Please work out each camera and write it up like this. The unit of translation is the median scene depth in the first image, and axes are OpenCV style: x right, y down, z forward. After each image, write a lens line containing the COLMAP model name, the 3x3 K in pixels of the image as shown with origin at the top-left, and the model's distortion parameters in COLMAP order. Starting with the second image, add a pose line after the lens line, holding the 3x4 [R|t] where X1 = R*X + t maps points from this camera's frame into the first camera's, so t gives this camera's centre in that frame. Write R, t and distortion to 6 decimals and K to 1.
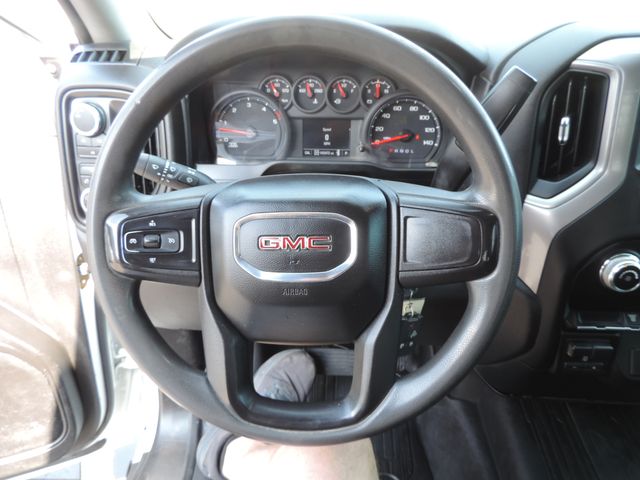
lens RADIAL K [[439.2, 0, 320.0], [0, 439.2, 240.0], [0, 0, 1]] dist [-0.032219, -0.000231]
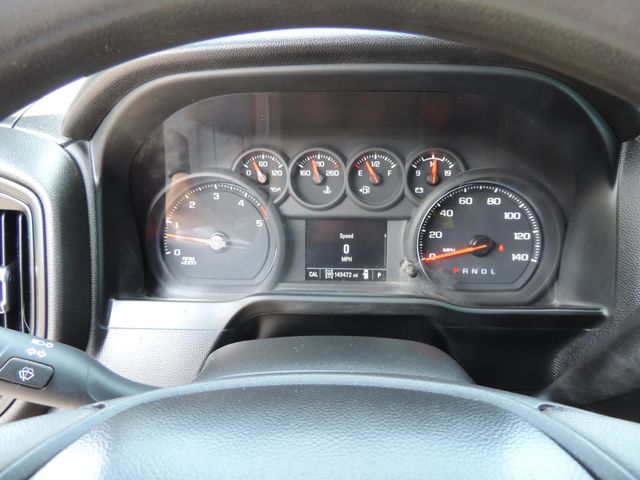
lens RADIAL K [[439.2, 0, 320.0], [0, 439.2, 240.0], [0, 0, 1]] dist [-0.032219, -0.000231]
pose [[0.999950, -0.003025, -0.009525, -0.014751], [0.001009, 0.978780, -0.204914, -0.128406], [0.009943, 0.204894, 0.978734, 0.430414]]
